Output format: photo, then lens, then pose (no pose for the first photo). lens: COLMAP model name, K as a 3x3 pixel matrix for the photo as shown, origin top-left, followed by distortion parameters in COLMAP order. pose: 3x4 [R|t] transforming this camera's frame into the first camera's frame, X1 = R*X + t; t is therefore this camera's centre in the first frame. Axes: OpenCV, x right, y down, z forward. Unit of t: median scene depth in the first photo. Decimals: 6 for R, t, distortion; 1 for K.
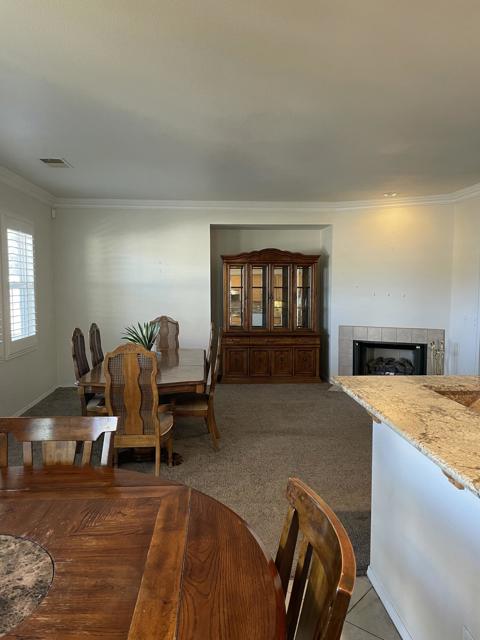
lens RADIAL K [[481.7, 0, 236.1], [0, 481.7, 322.4], [0, 0, 1]] dist [0.074459, -0.087682]
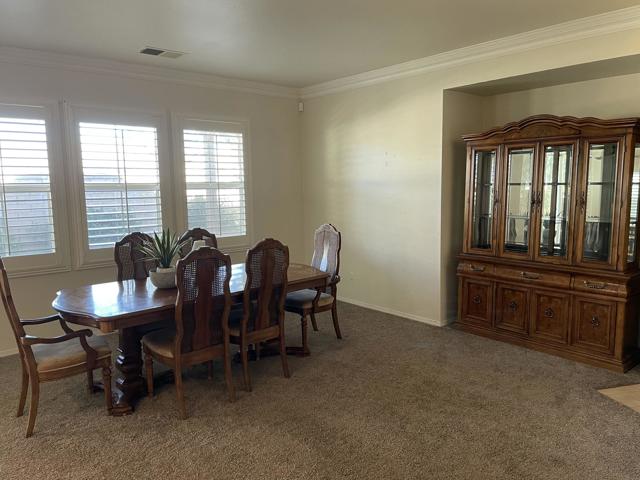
lens RADIAL K [[481.7, 0, 319.3], [0, 481.7, 242.7], [0, 0, 1]] dist [0.074459, -0.087682]
pose [[0.603120, 0.090934, -0.792451, 0.385877], [-0.048094, 0.995819, 0.077667, -0.036258], [0.796200, -0.008730, 0.604971, 0.443317]]
